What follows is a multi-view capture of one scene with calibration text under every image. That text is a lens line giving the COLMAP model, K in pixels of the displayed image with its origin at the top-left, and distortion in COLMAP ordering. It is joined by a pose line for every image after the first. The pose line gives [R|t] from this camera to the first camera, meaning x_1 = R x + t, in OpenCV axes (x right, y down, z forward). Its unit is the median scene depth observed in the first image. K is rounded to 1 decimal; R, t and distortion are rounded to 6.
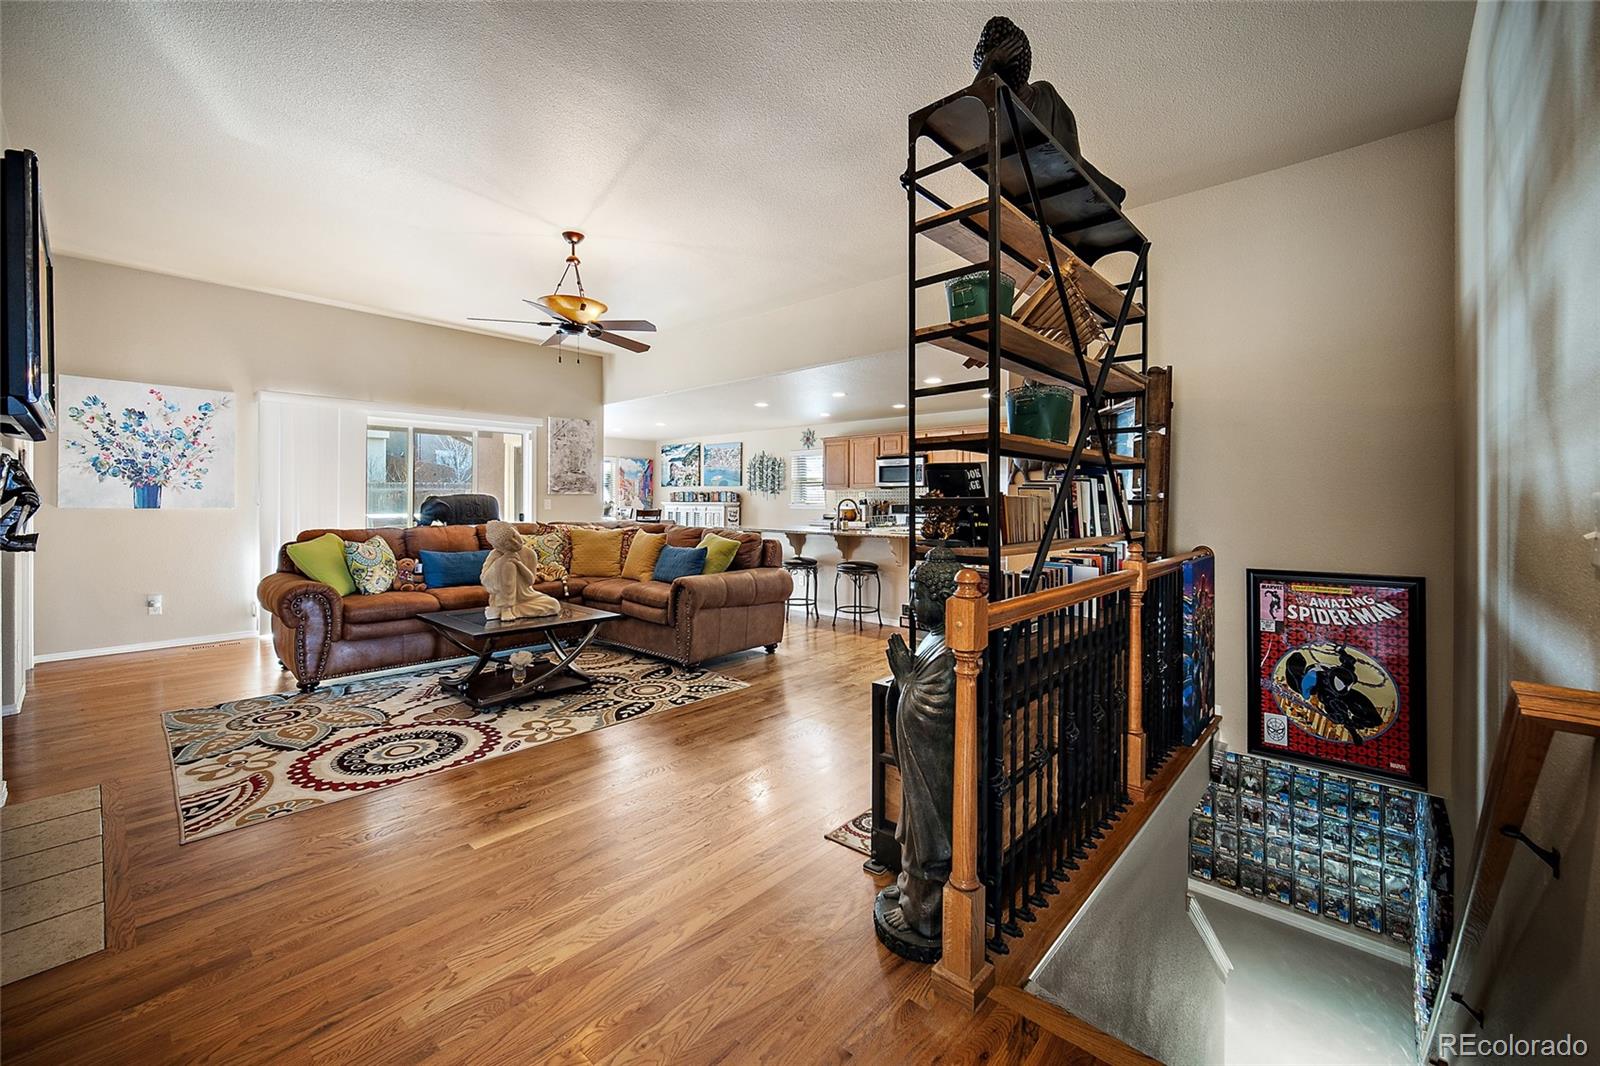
lens RADIAL K [[645.0, 0, 795.5], [0, 645.0, 500.2], [0, 0, 1]] dist [-0.003335, -0.000133]
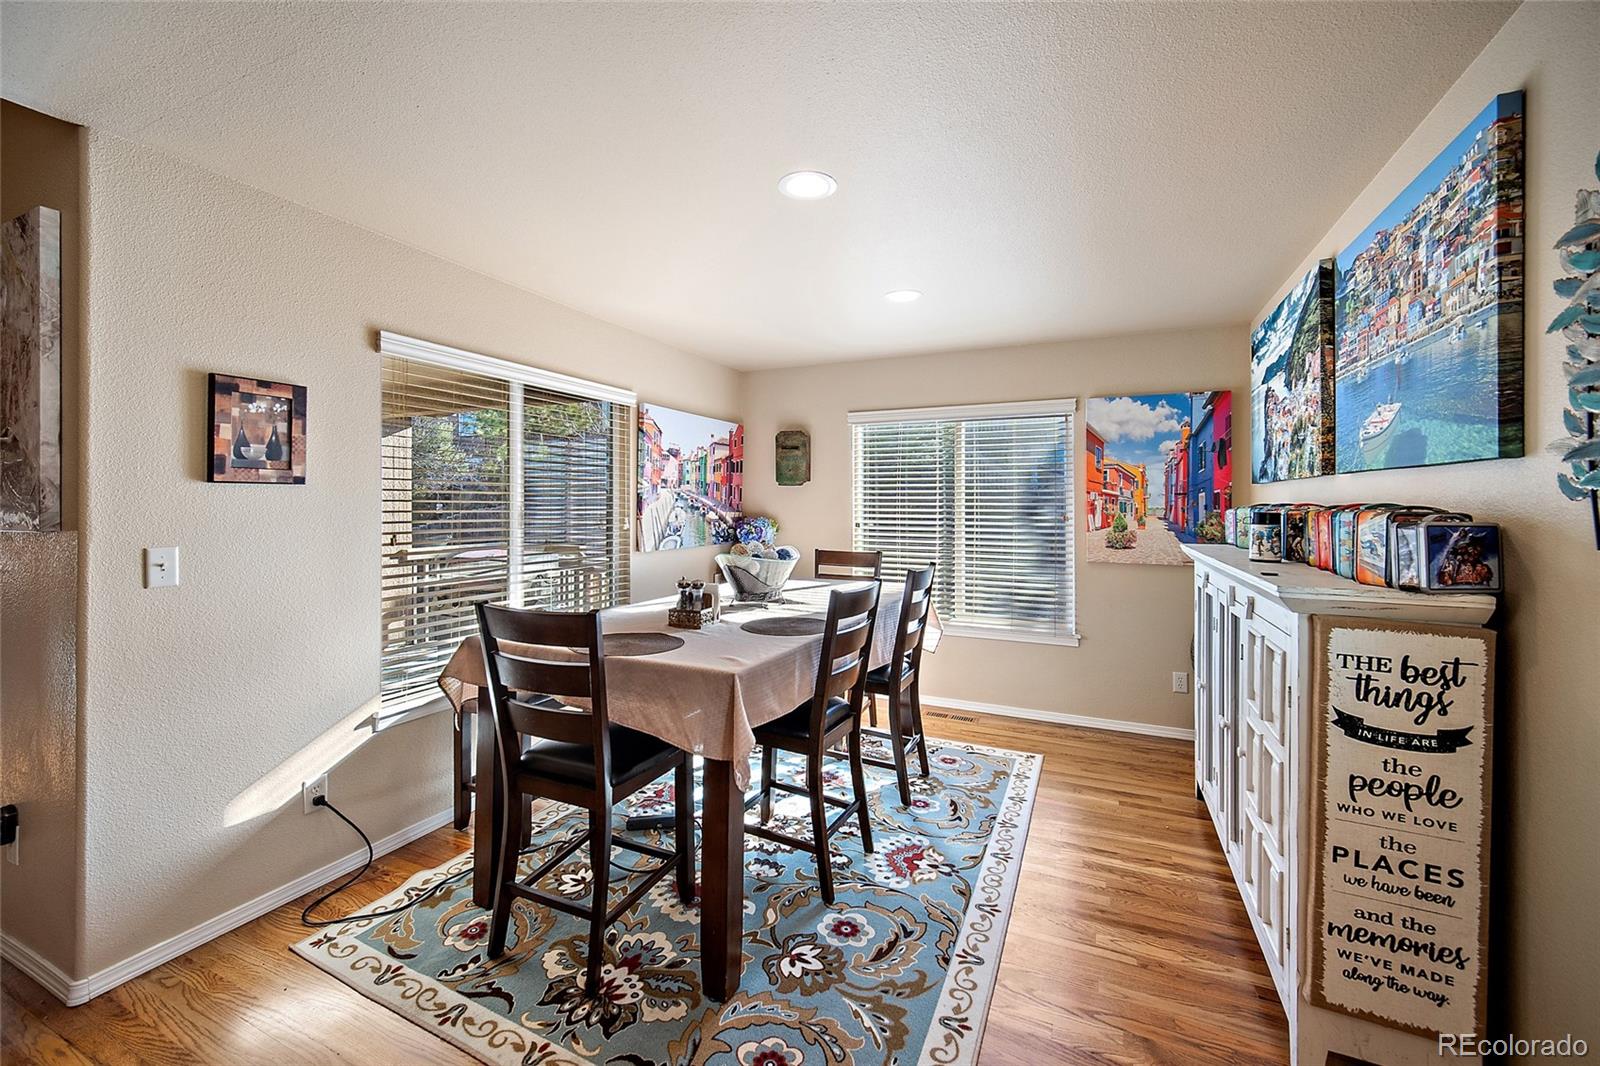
lens RADIAL K [[645.0, 0, 799.3], [0, 645.0, 502.4], [0, 0, 1]] dist [-0.003335, -0.000133]
pose [[0.314673, -0.002351, -0.949197, -0.041088], [-0.002107, 0.999993, -0.003175, -0.040562], [0.949198, 0.002999, 0.314666, 2.501274]]
